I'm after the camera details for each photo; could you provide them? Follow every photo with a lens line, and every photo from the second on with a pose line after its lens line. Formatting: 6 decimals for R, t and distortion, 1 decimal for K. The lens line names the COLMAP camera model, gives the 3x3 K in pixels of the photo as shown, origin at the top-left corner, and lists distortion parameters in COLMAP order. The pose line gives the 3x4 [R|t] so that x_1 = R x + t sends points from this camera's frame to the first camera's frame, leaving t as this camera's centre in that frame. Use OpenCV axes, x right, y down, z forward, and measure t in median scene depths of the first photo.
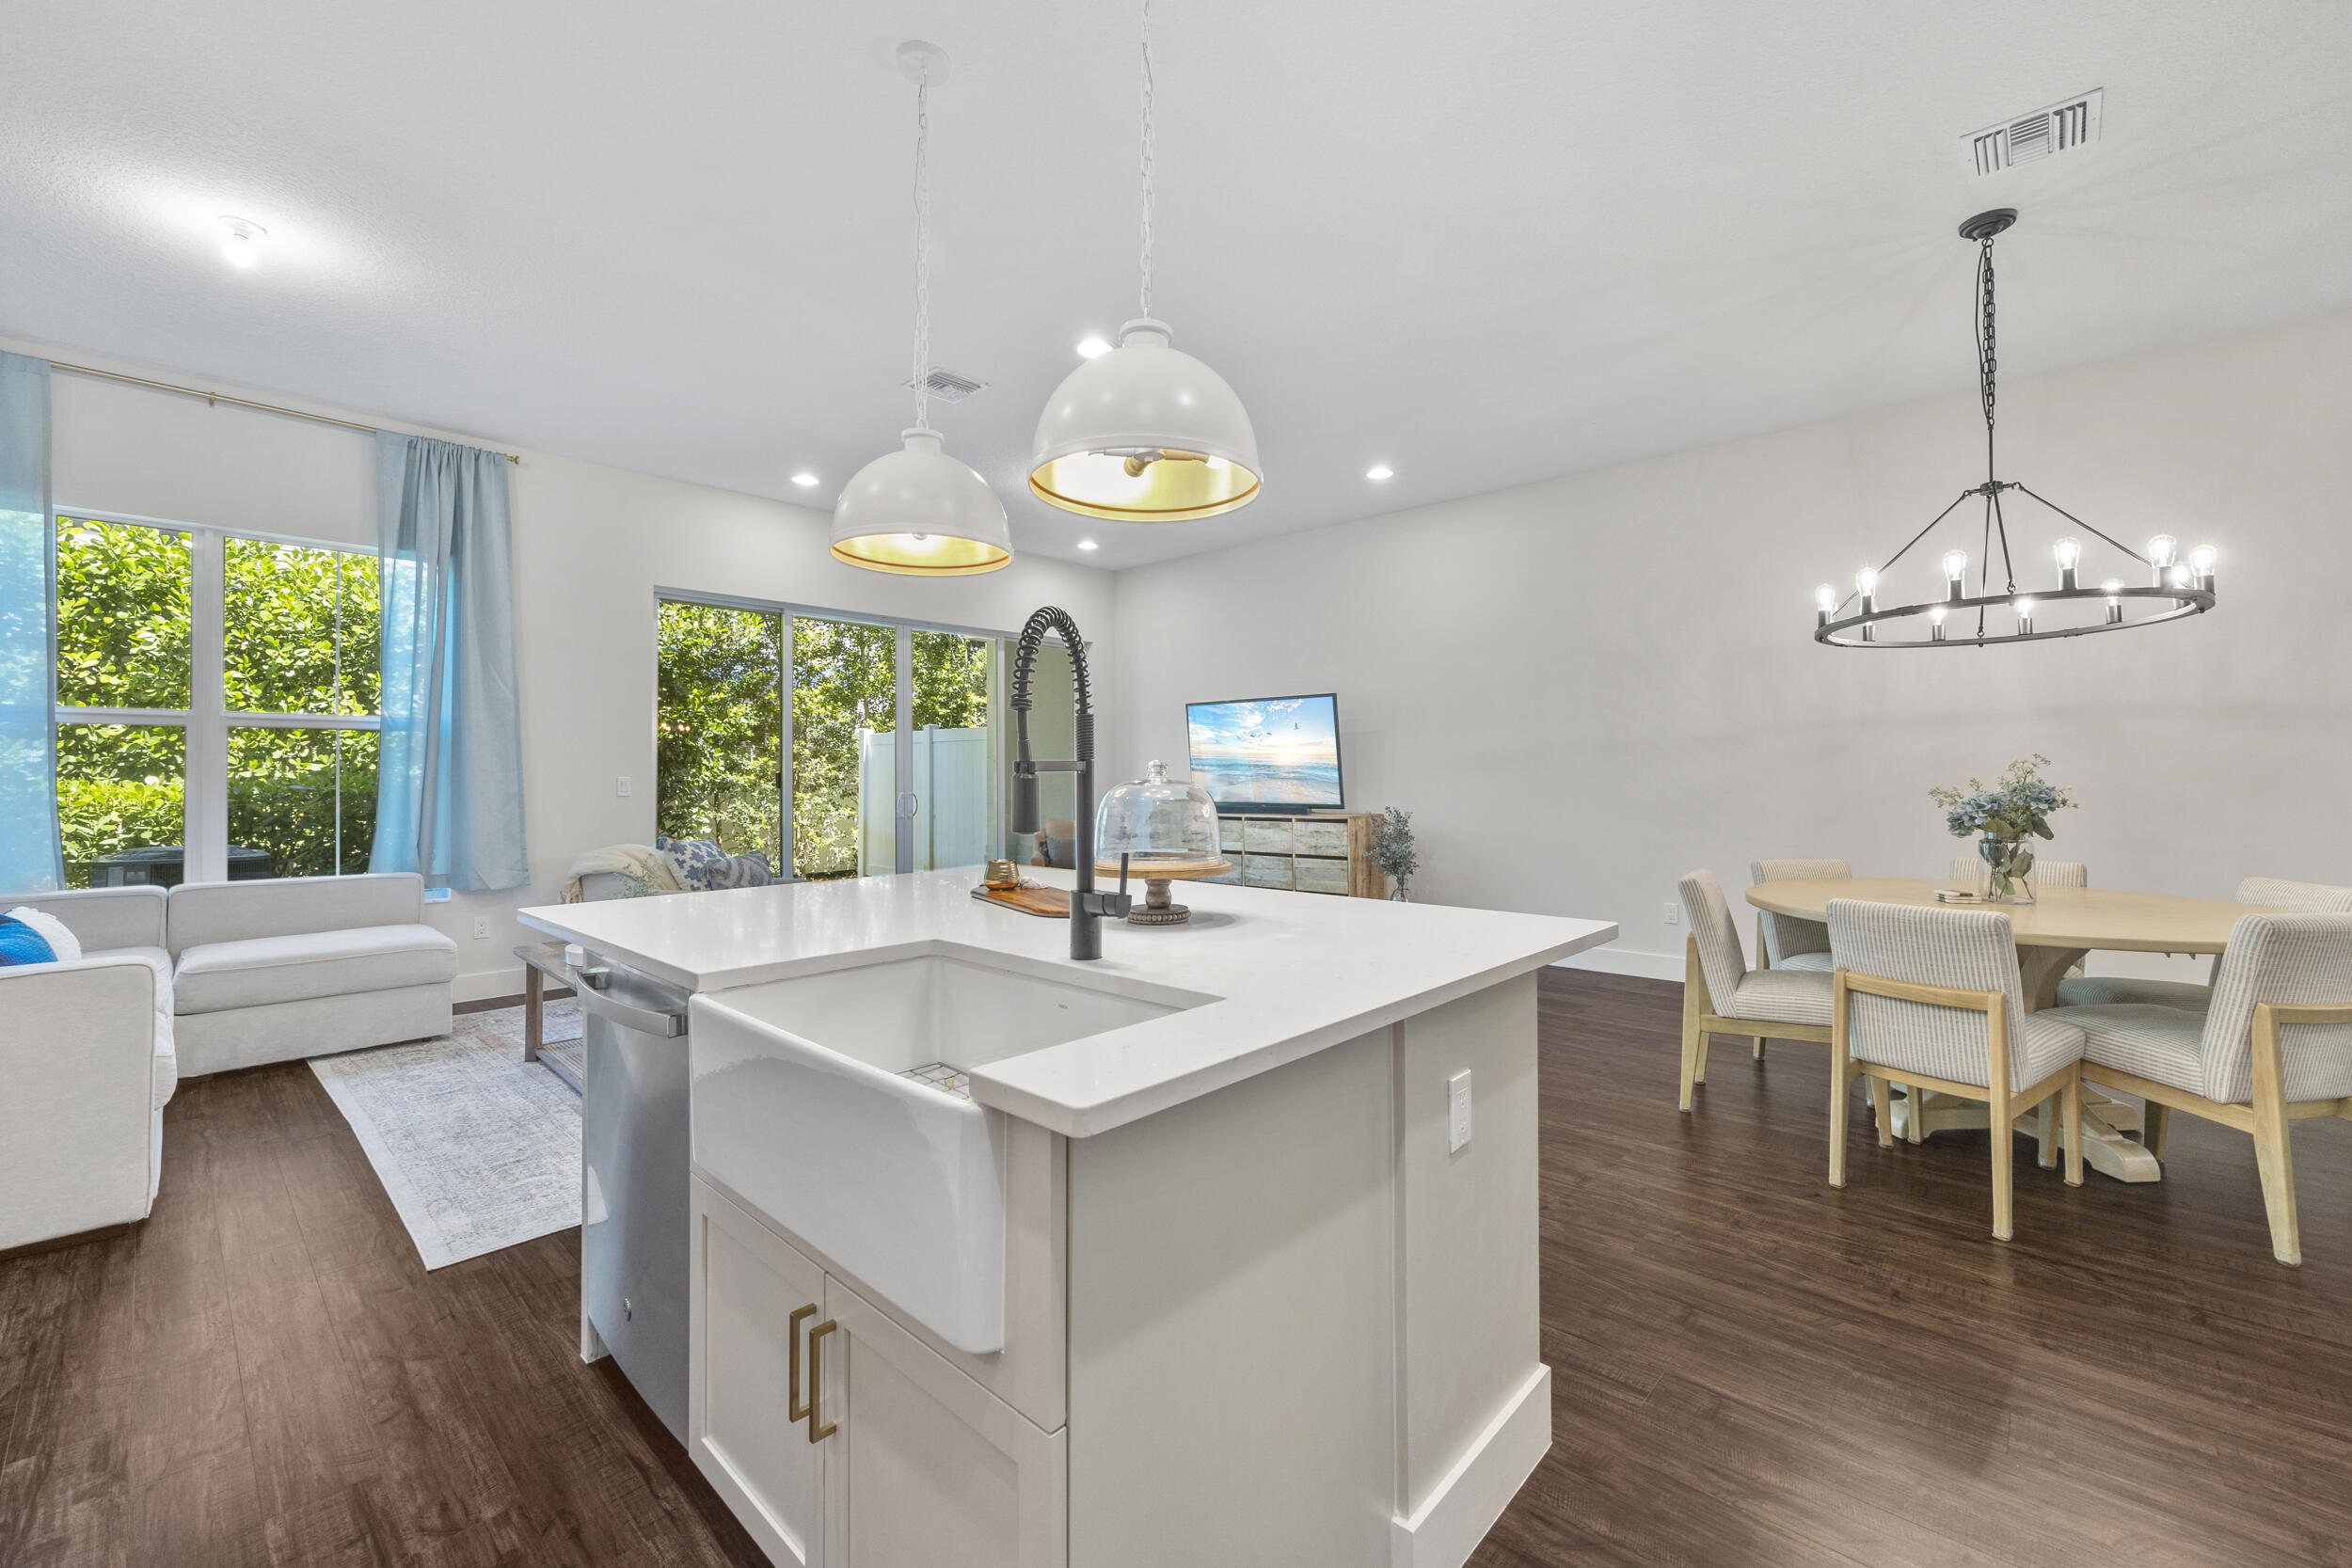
lens RADIAL K [[949.5, 0, 1183.5], [0, 949.5, 785.9], [0, 0, 1]] dist [-0.000887, 0.000225]
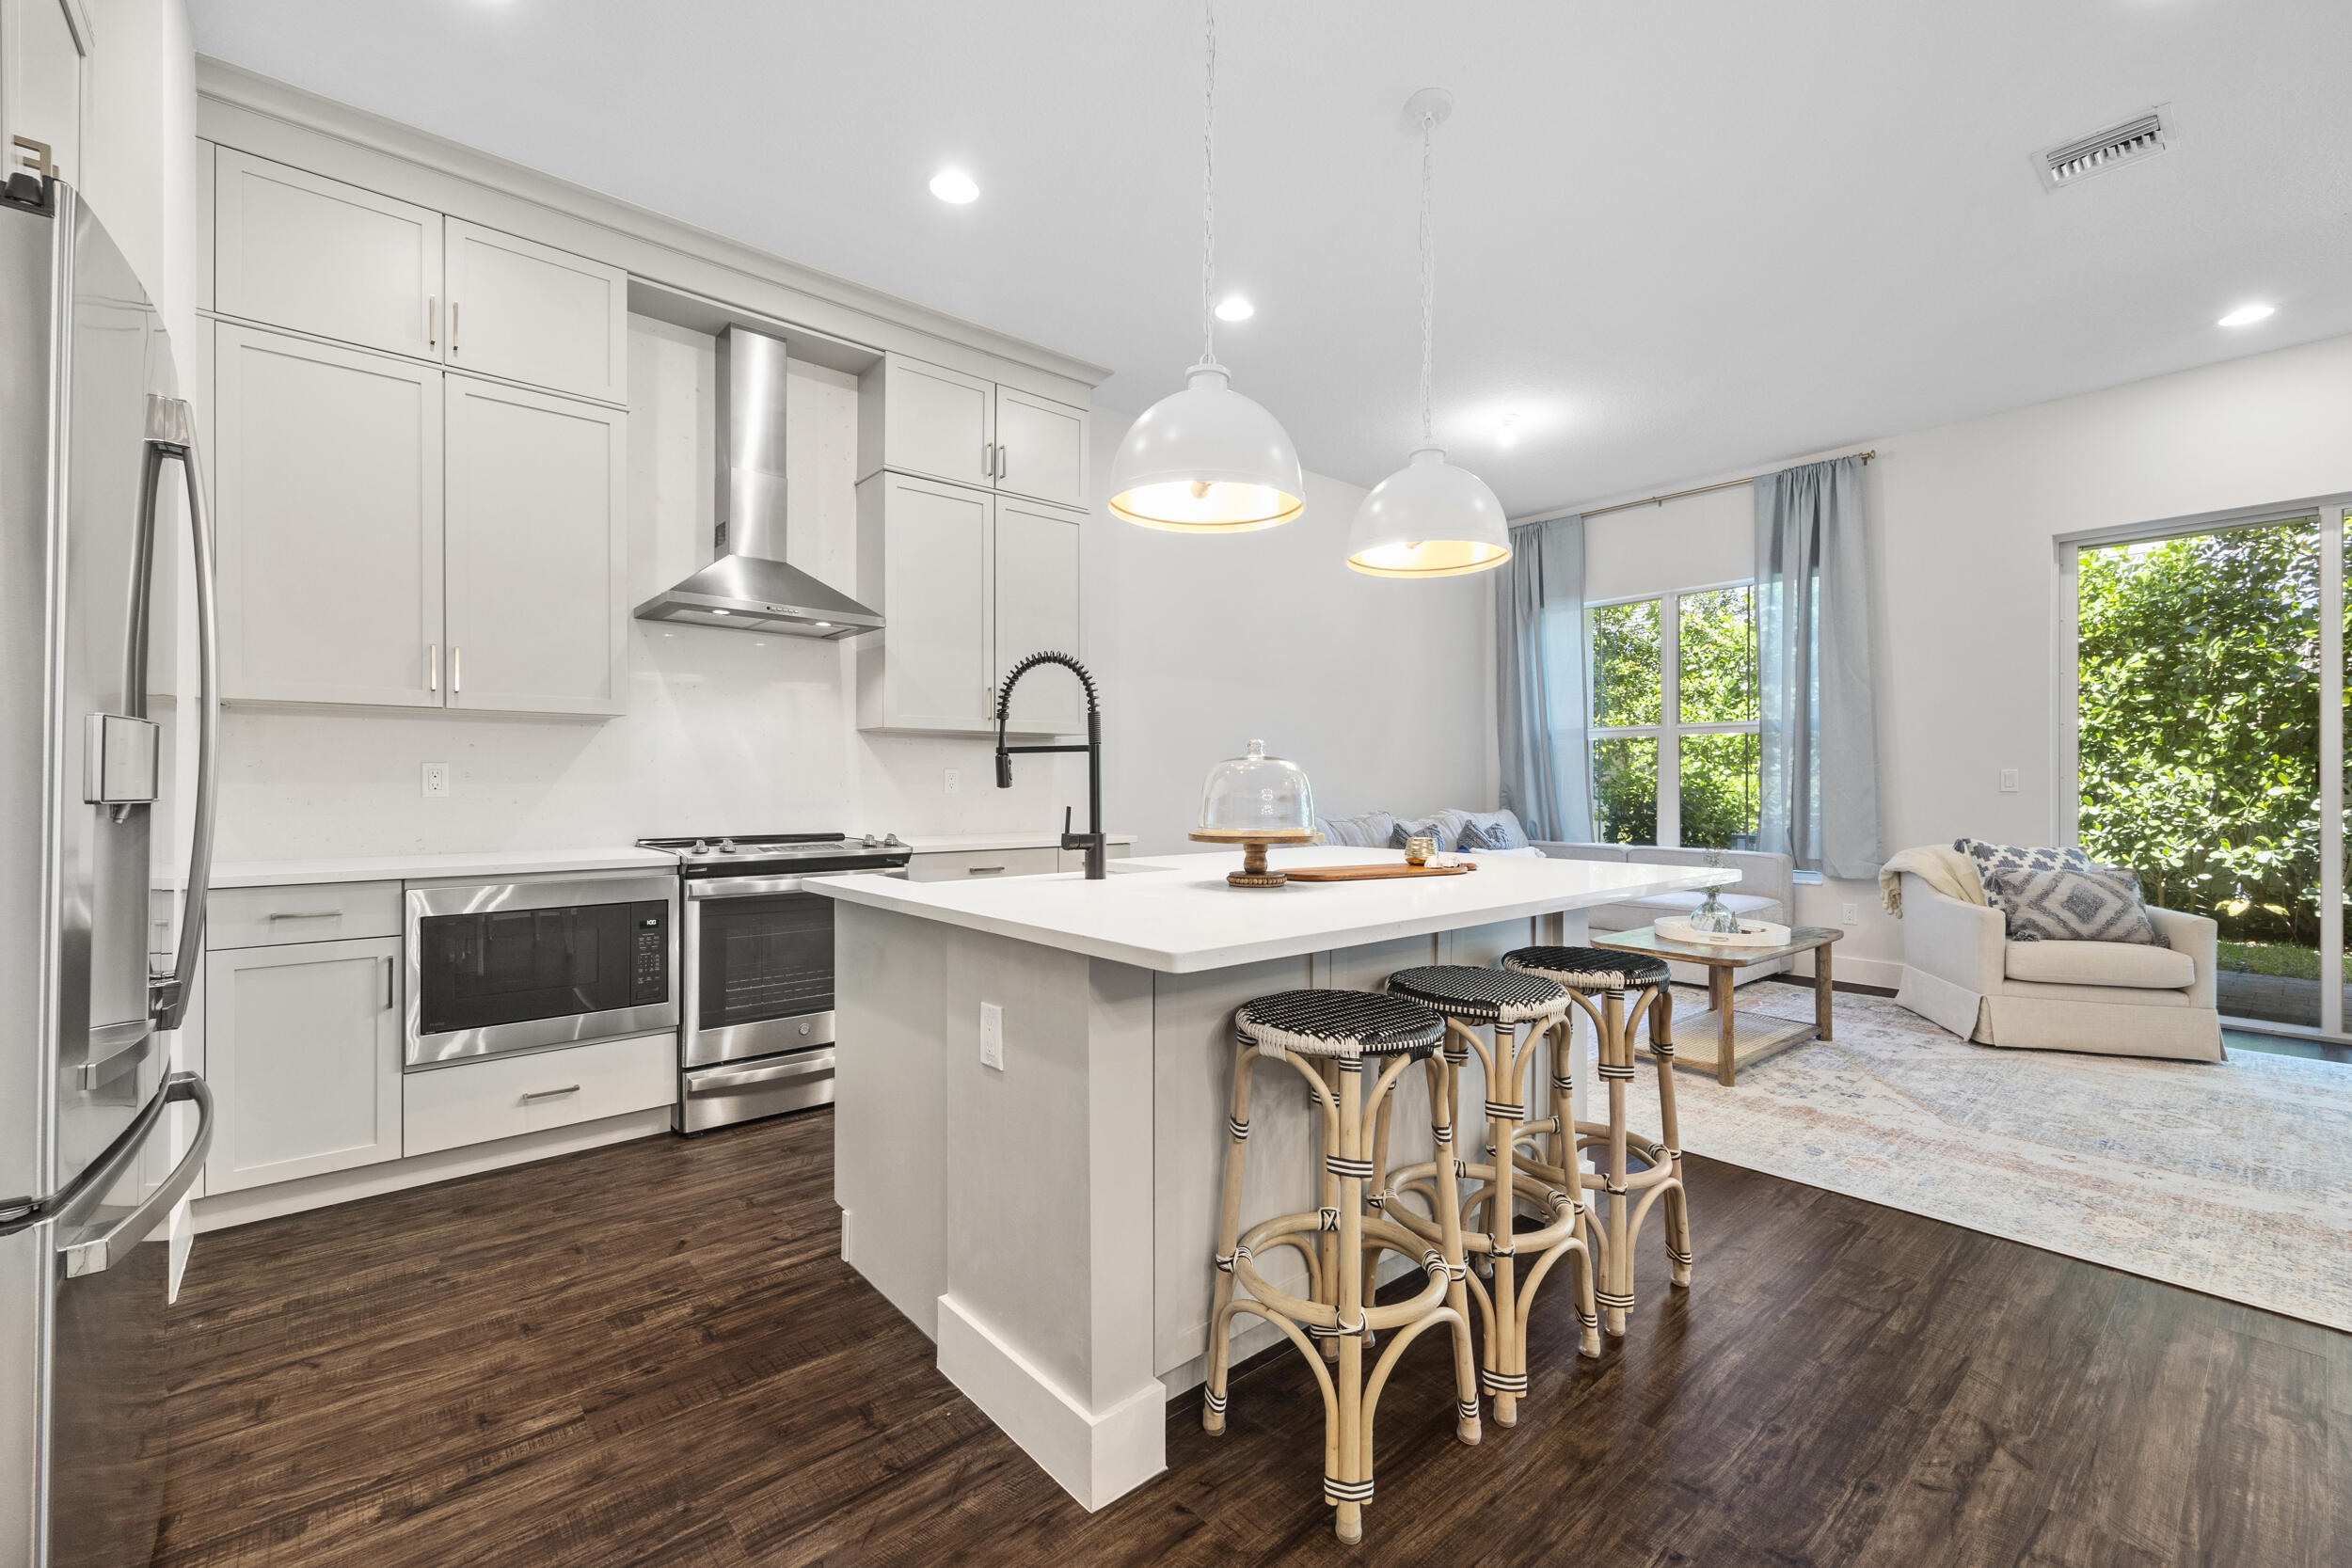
lens RADIAL K [[980.4, 0, 1168.8], [0, 980.4, 784.7], [0, 0, 1]] dist [0.001906, 0.000064]
pose [[-0.122142, 0.003565, -0.992506, 0.420622], [-0.010522, 0.999933, 0.004887, 0.008676], [0.992457, 0.011040, -0.122096, 0.390734]]
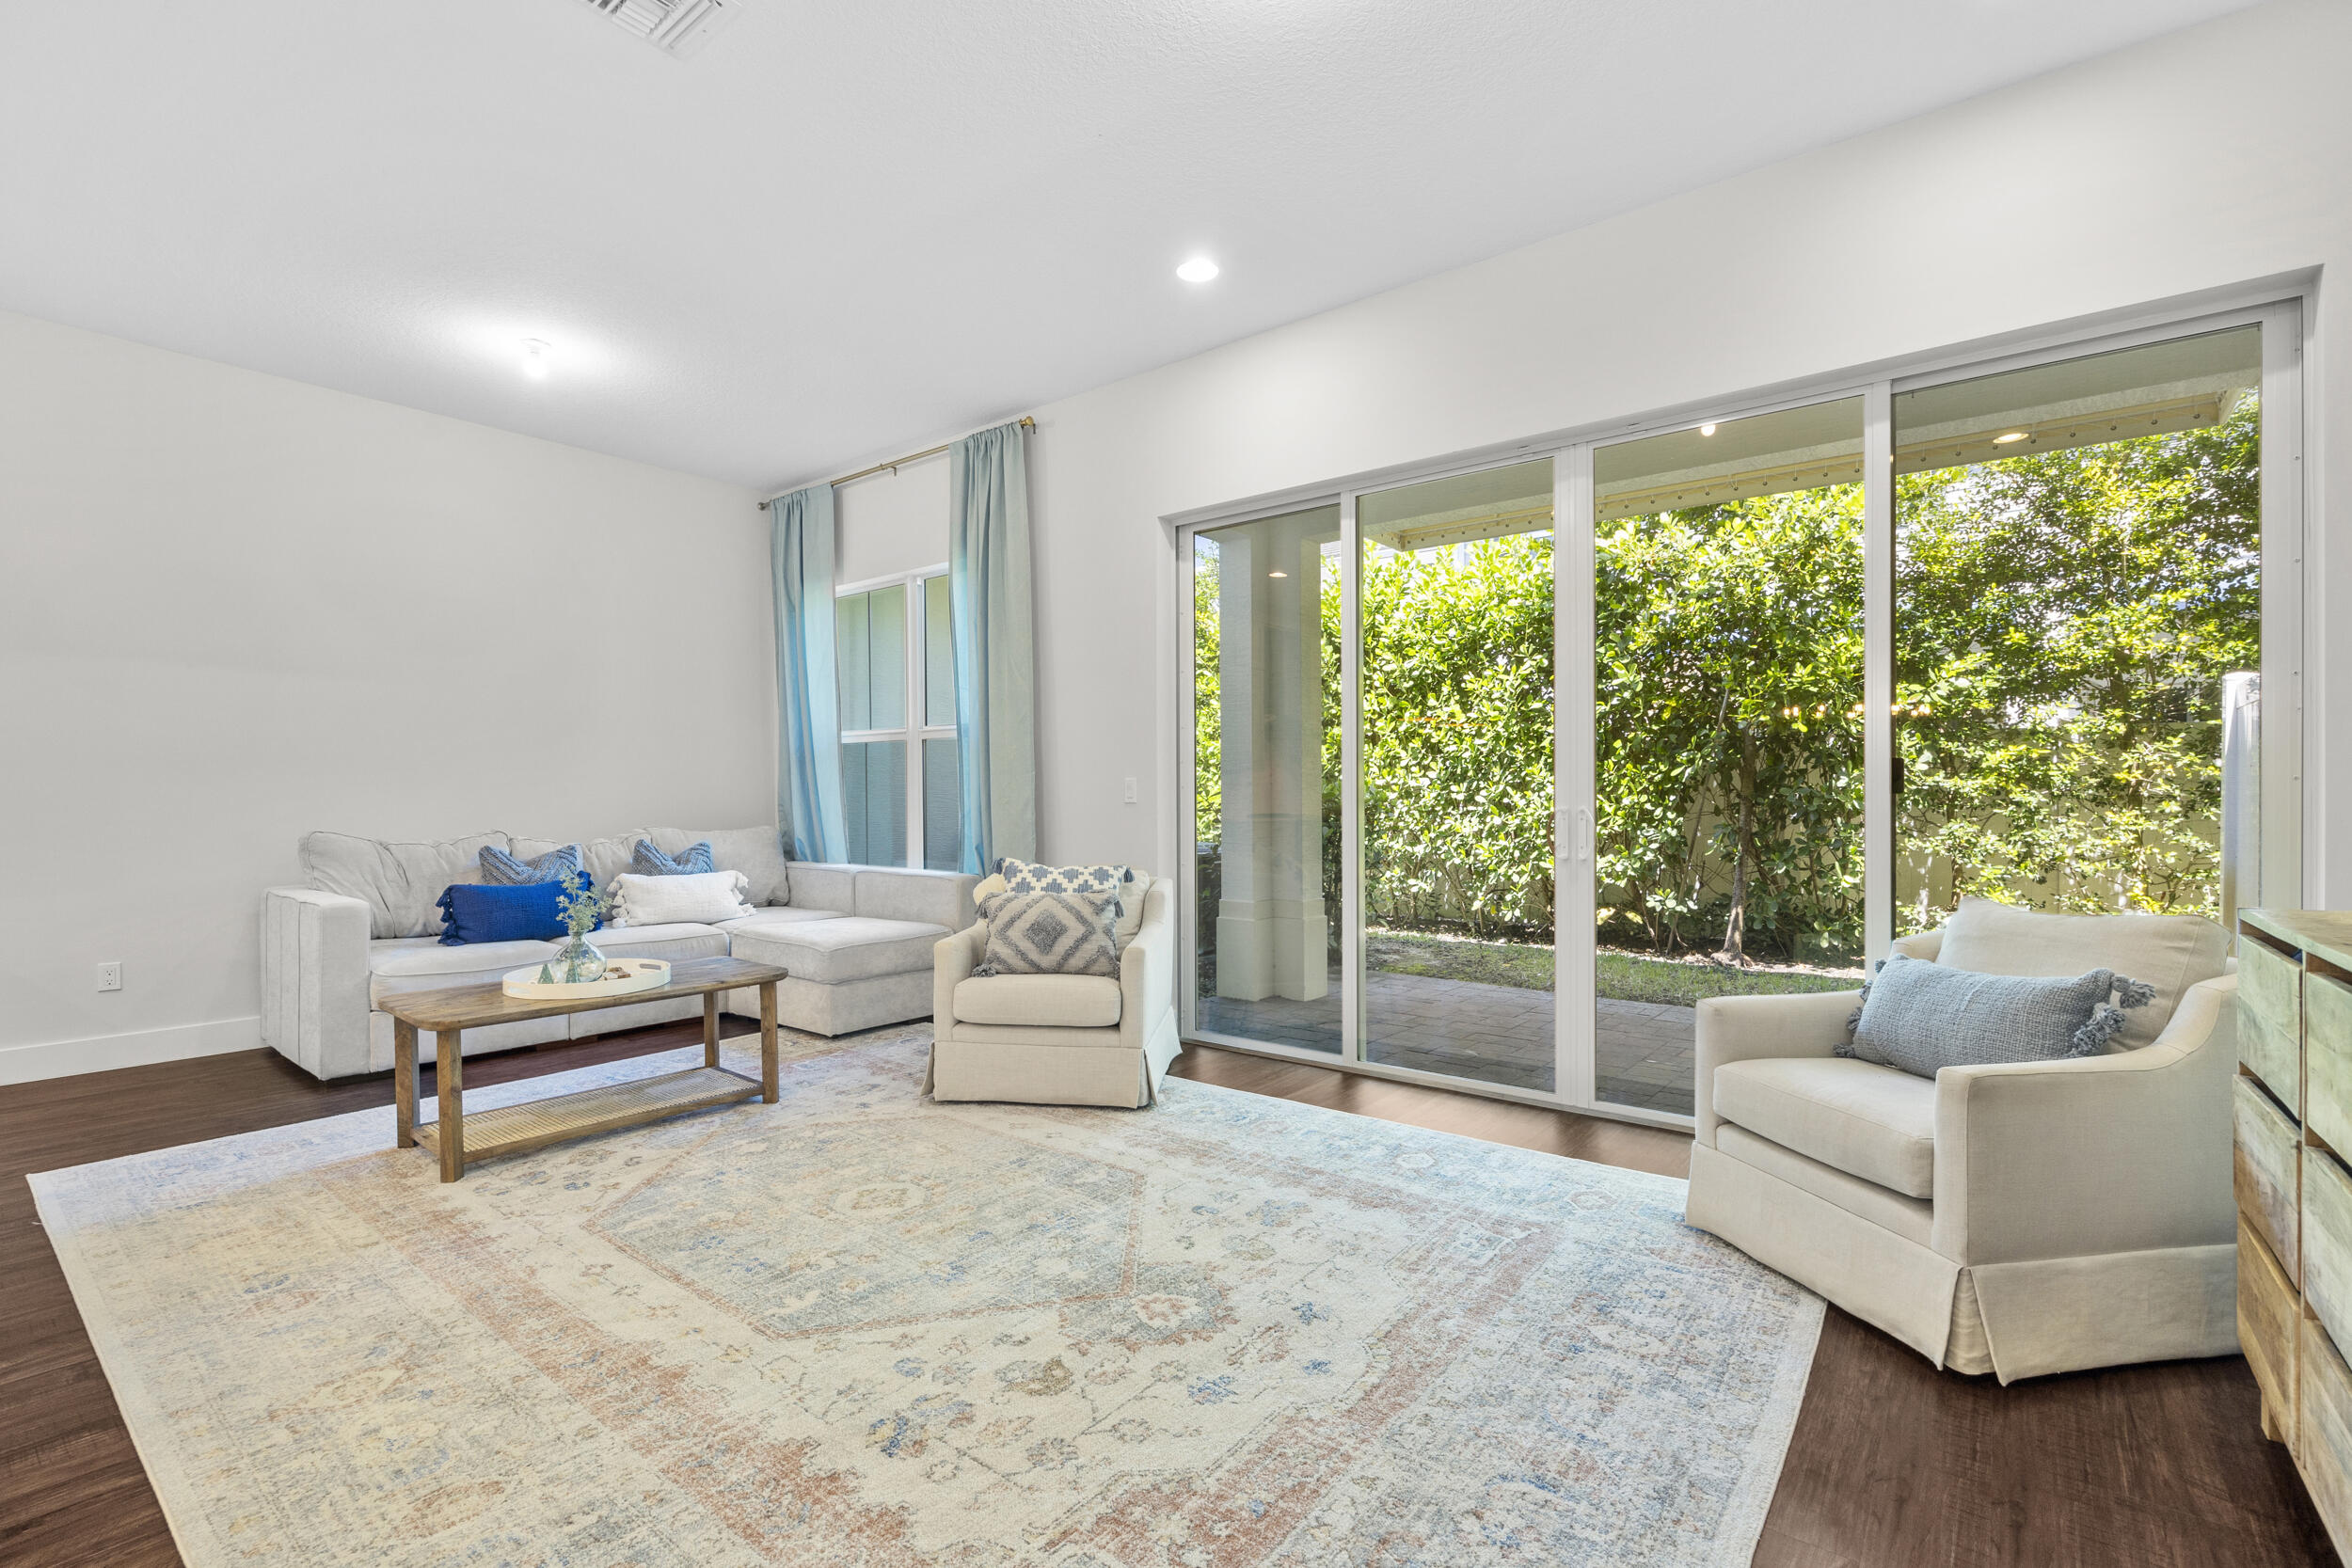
lens RADIAL K [[1049.3, 0, 1171.5], [0, 1049.3, 801.5], [0, 0, 1]] dist [-0.006720, -0.000119]
pose [[0.066979, 0.008225, -0.997721, 0.285421], [-0.007408, 0.999943, 0.007746, 0.002967], [0.997727, 0.006873, 0.067036, 1.067259]]
